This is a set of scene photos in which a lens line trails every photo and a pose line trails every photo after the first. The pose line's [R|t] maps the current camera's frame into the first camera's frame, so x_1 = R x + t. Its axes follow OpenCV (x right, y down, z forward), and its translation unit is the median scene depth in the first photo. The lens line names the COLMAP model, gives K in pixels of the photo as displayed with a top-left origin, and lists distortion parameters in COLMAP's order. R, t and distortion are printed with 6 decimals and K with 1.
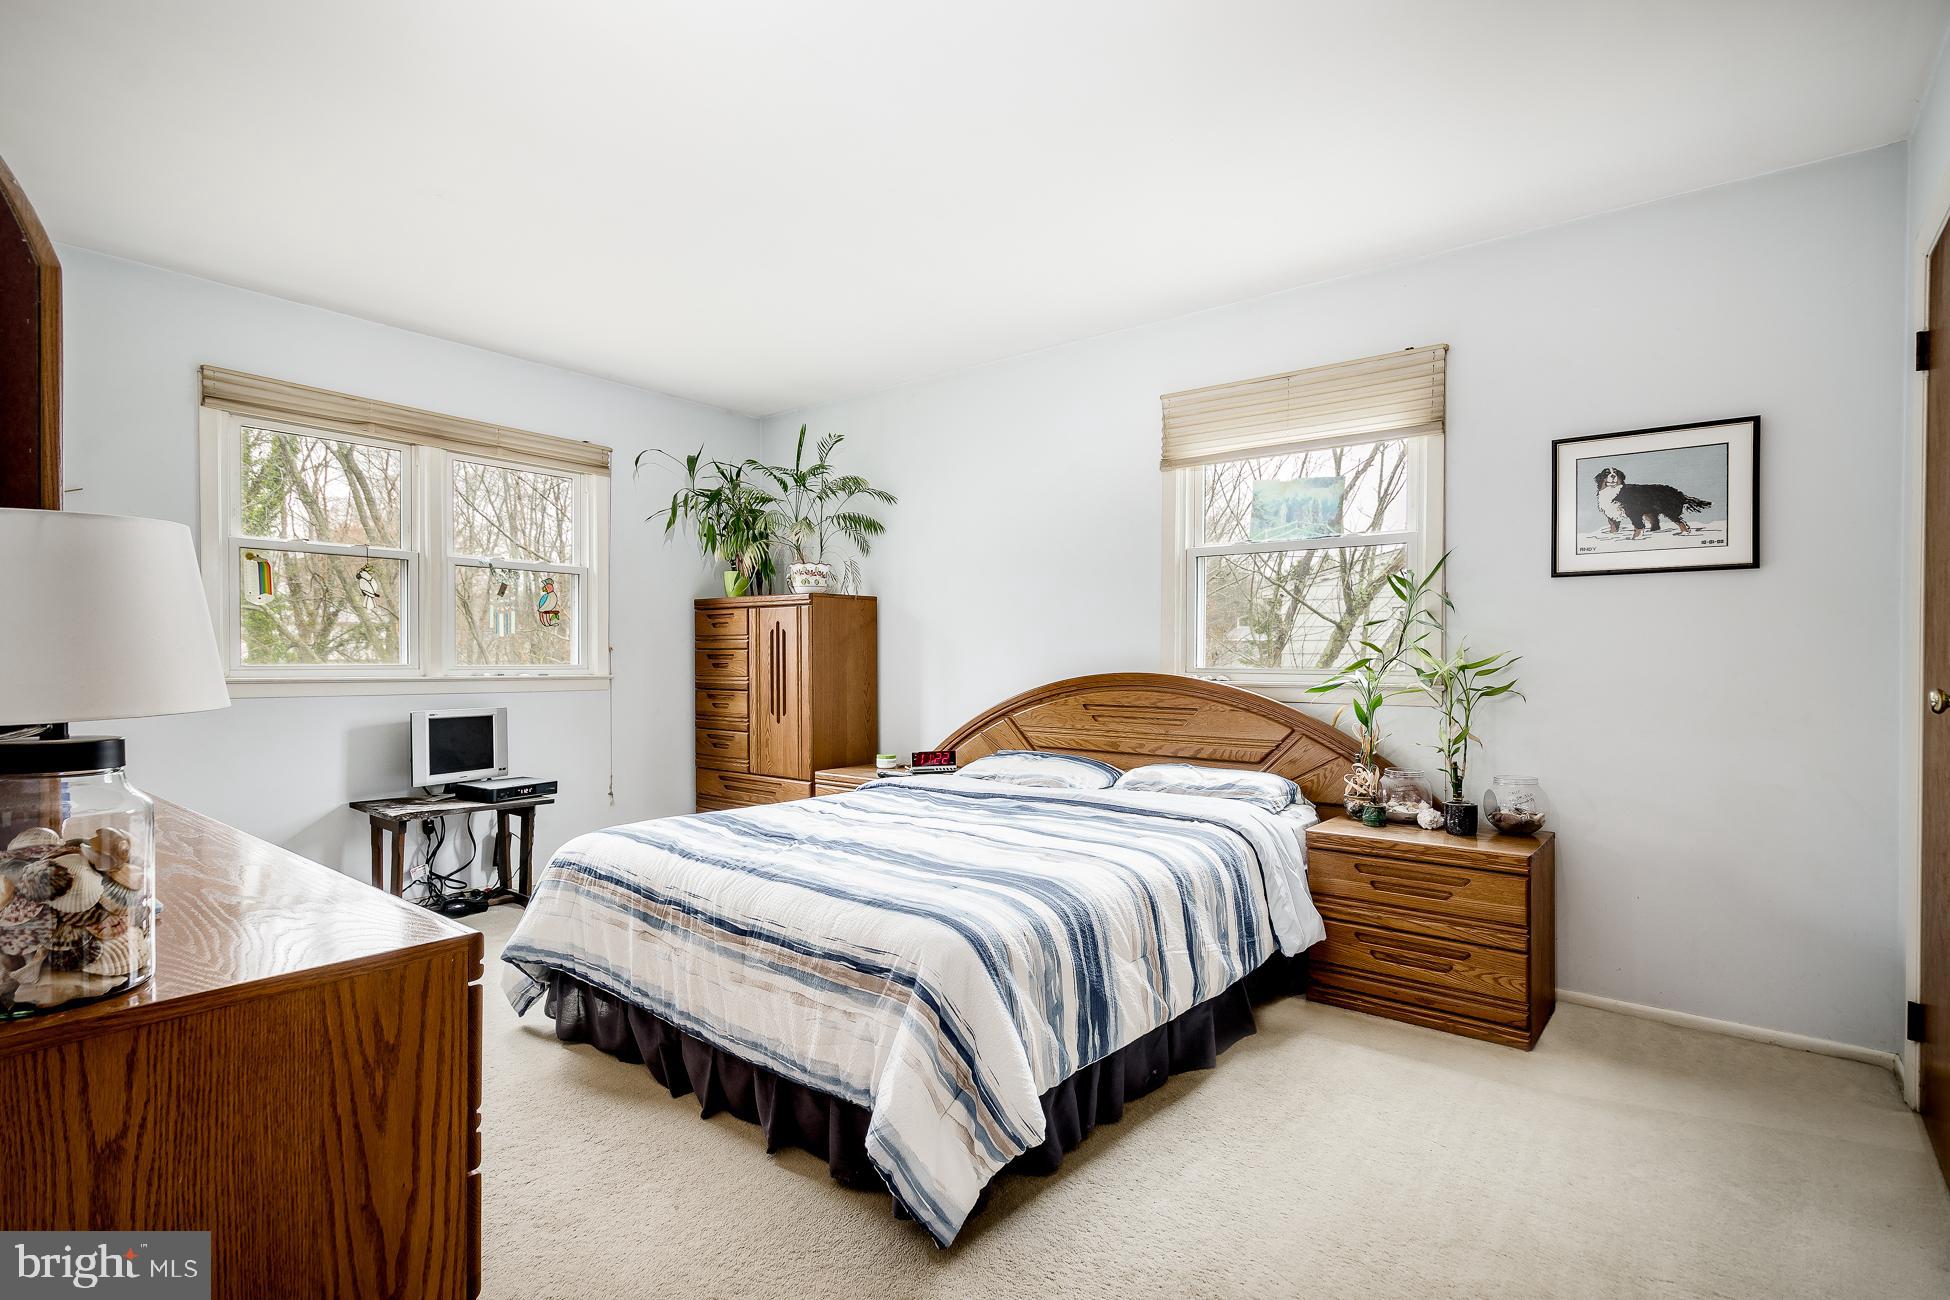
lens RADIAL K [[940.5, 0, 959.4], [0, 940.5, 663.9], [0, 0, 1]] dist [0.007097, 0.000045]
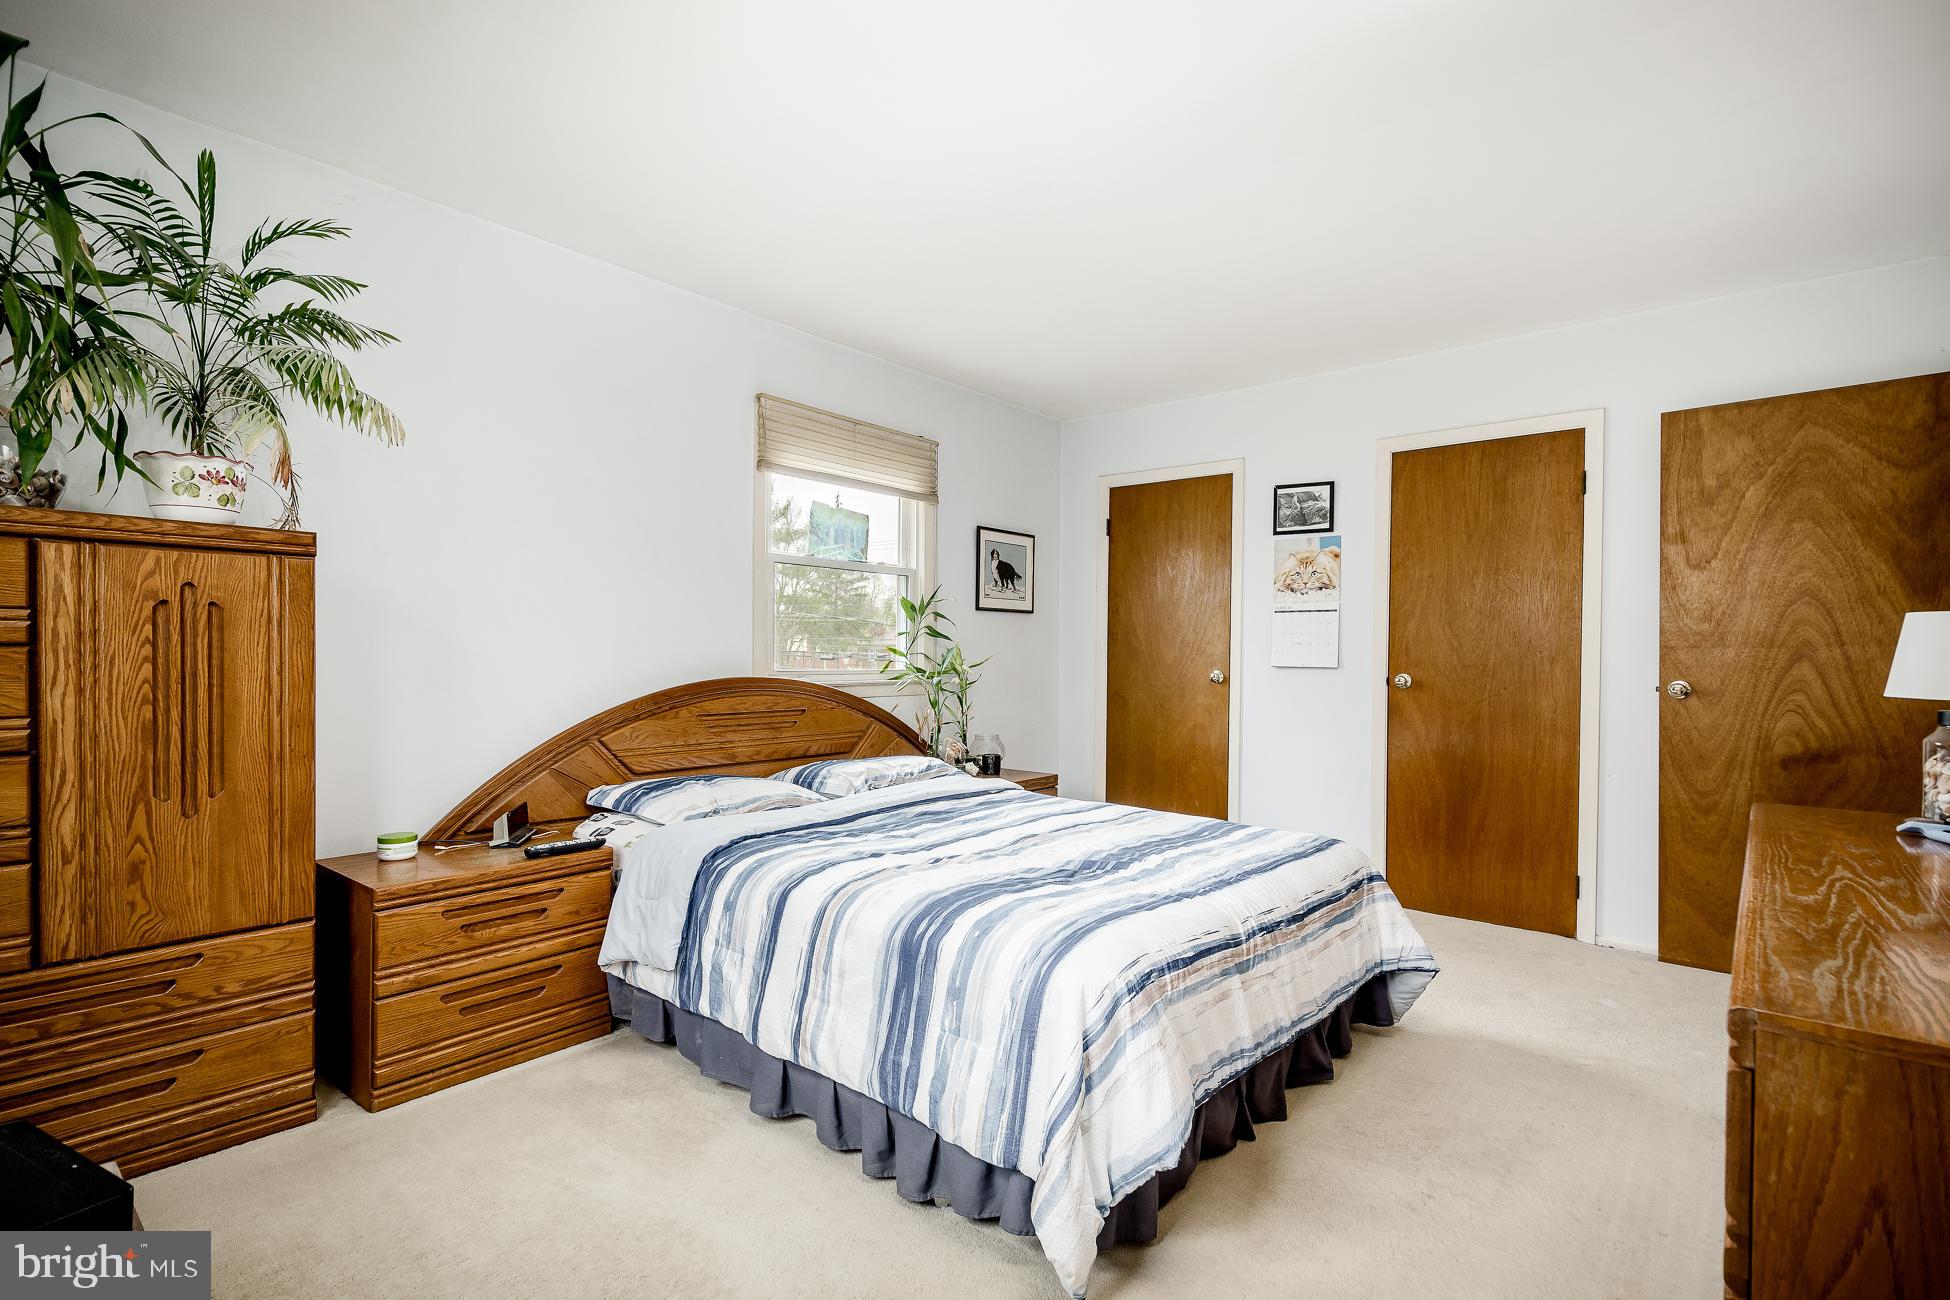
lens RADIAL K [[940.5, 0, 958.1], [0, 940.5, 647.9], [0, 0, 1]] dist [0.007097, 0.000045]
pose [[0.022274, 0.003655, 0.999745, -0.981841], [-0.000568, 0.999993, -0.003644, -0.021484], [-0.999752, -0.000487, 0.022276, 0.998956]]
